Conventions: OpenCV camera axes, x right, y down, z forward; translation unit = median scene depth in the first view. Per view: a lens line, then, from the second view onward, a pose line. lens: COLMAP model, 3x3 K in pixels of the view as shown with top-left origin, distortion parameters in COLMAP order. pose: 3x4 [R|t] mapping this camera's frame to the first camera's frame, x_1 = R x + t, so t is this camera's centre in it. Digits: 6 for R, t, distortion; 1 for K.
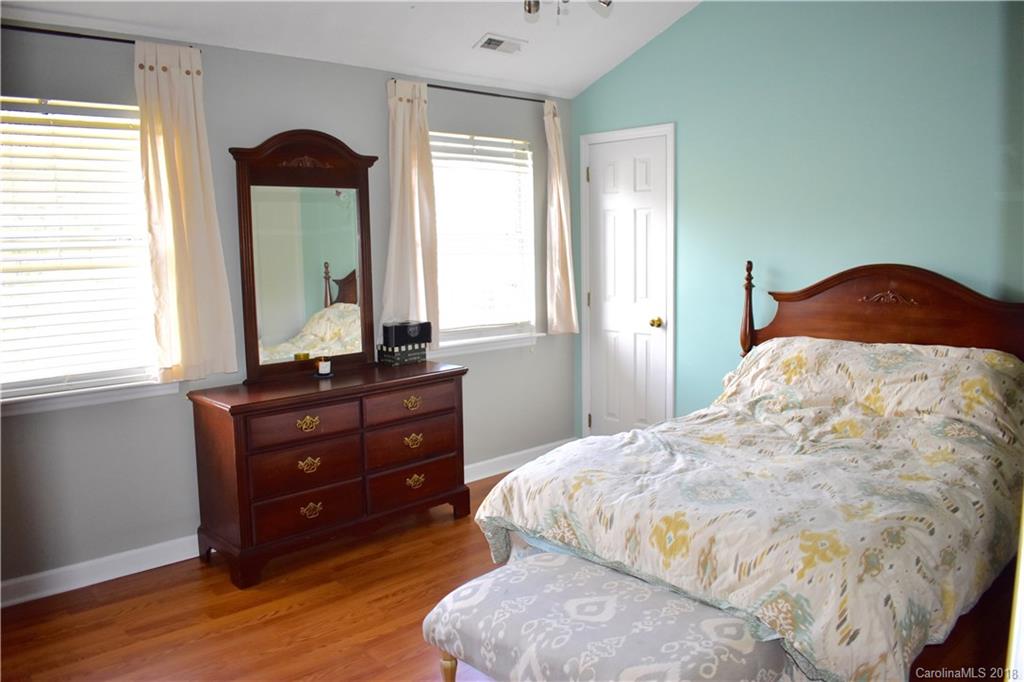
lens RADIAL K [[801.5, 0, 513.5], [0, 801.5, 339.8], [0, 0, 1]] dist [-0.095565, -0.002611]
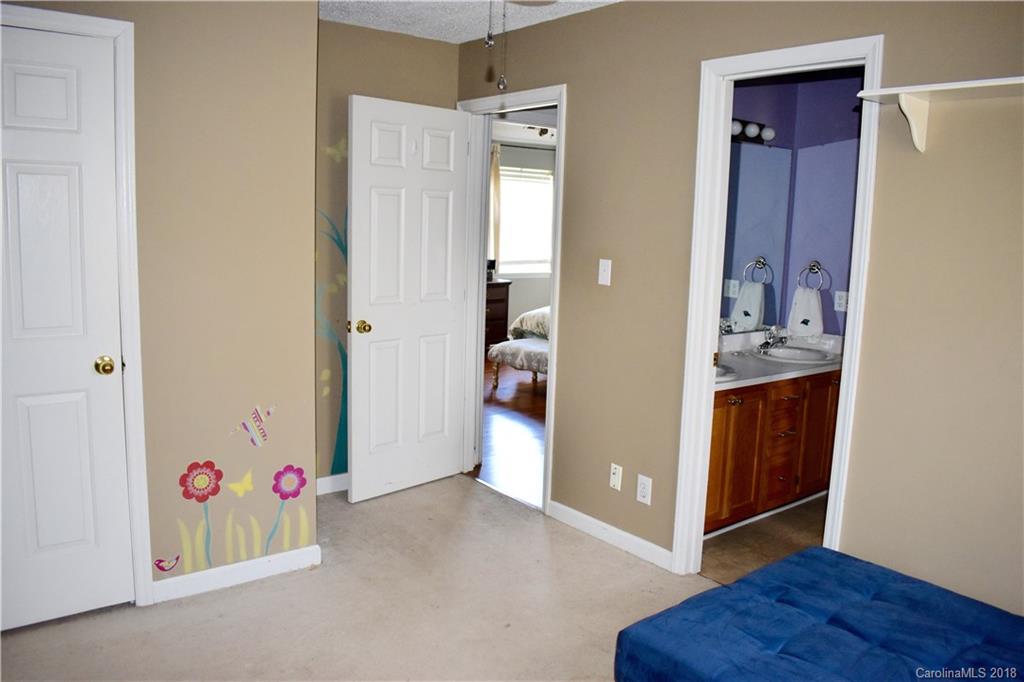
lens RADIAL K [[801.5, 0, 512.3], [0, 801.5, 341.5], [0, 0, 1]] dist [-0.095565, -0.002611]
pose [[0.995526, 0.062211, -0.071120, 0.101817], [-0.060294, 0.997765, 0.028785, 0.128788], [0.072752, -0.024368, 0.997052, -1.083016]]
